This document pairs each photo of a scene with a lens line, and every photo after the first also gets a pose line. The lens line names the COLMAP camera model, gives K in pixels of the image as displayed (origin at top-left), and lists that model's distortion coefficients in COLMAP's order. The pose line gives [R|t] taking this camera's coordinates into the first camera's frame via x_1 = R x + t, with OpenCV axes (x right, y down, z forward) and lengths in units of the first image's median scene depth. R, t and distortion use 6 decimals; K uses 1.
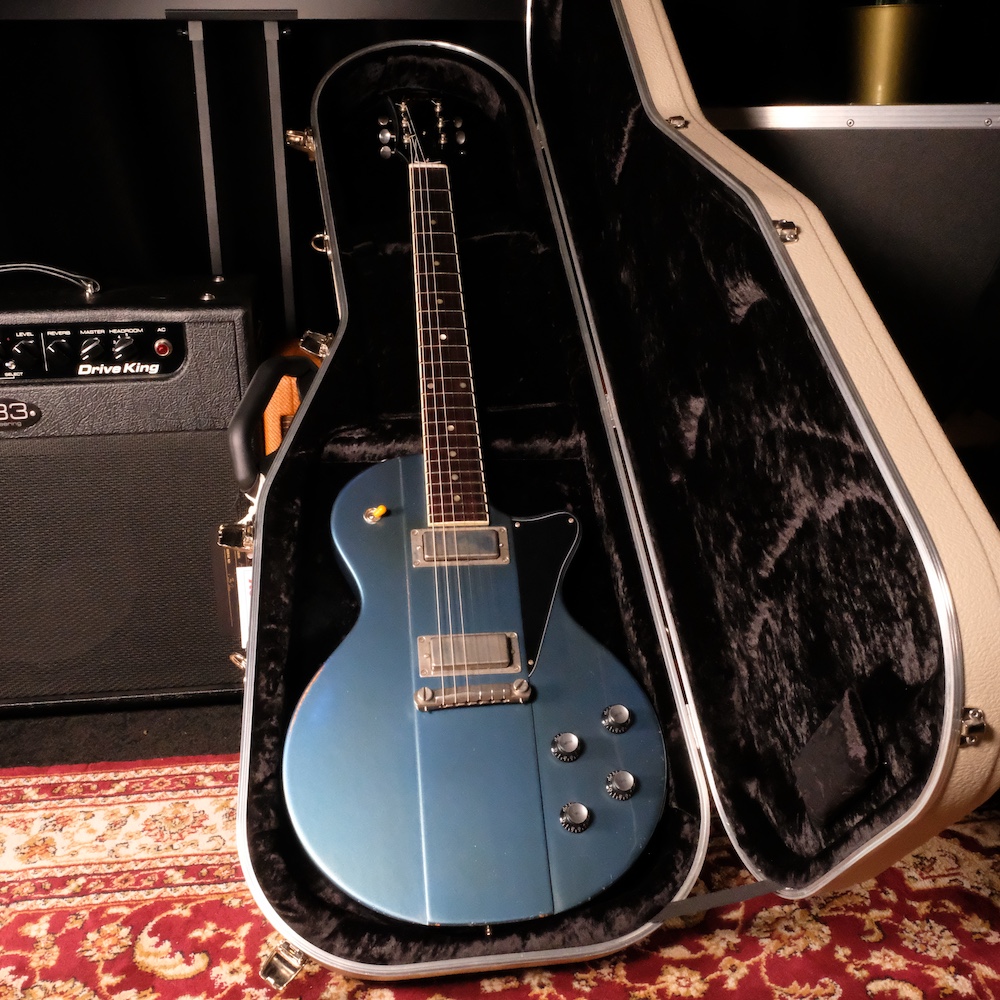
lens RADIAL K [[1254.2, 0, 522.1], [0, 1254.2, 536.0], [0, 0, 1]] dist [-0.021966, 0.000000]
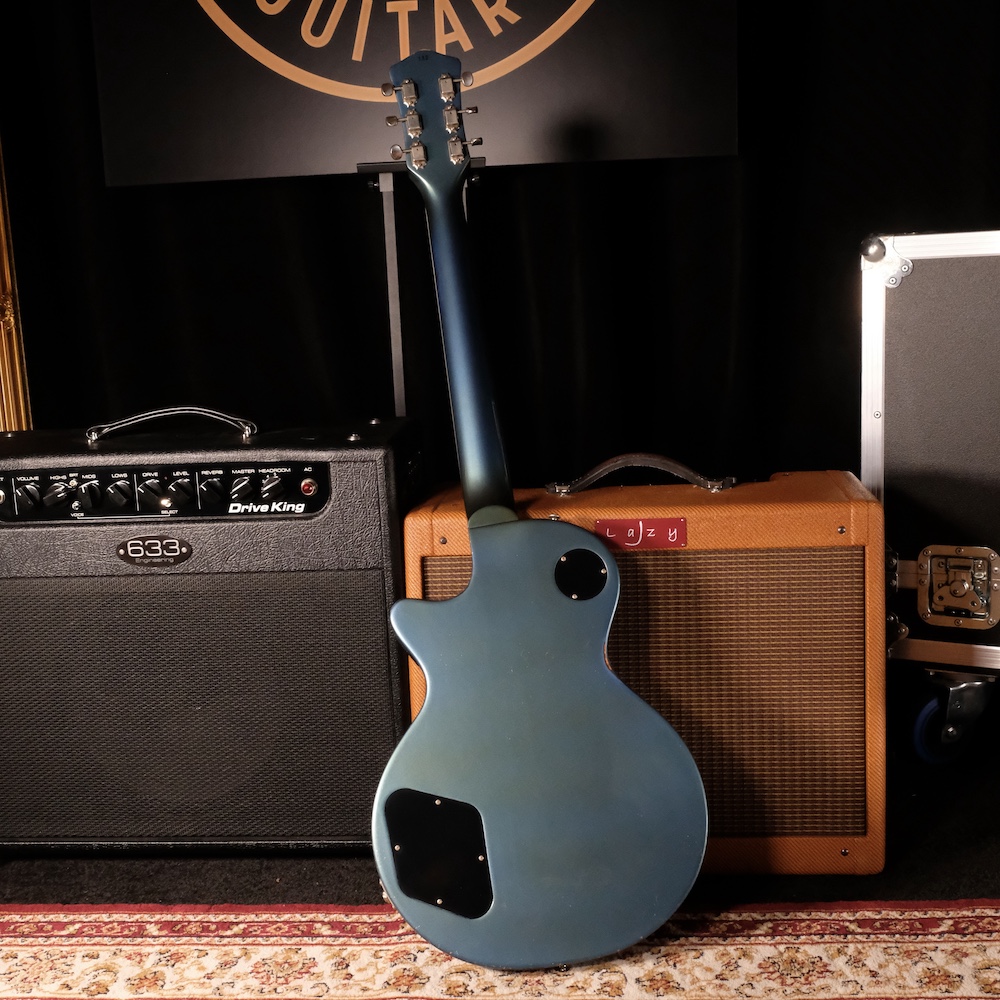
lens RADIAL K [[1429.1, 0, 483.2], [0, 1429.1, 530.4], [0, 0, 1]] dist [-0.003767, 0.000000]
pose [[0.973155, 0.008813, -0.229982, 0.115752], [-0.040326, 0.990337, -0.132690, 0.031472], [0.226590, 0.138402, 0.964107, -0.075010]]
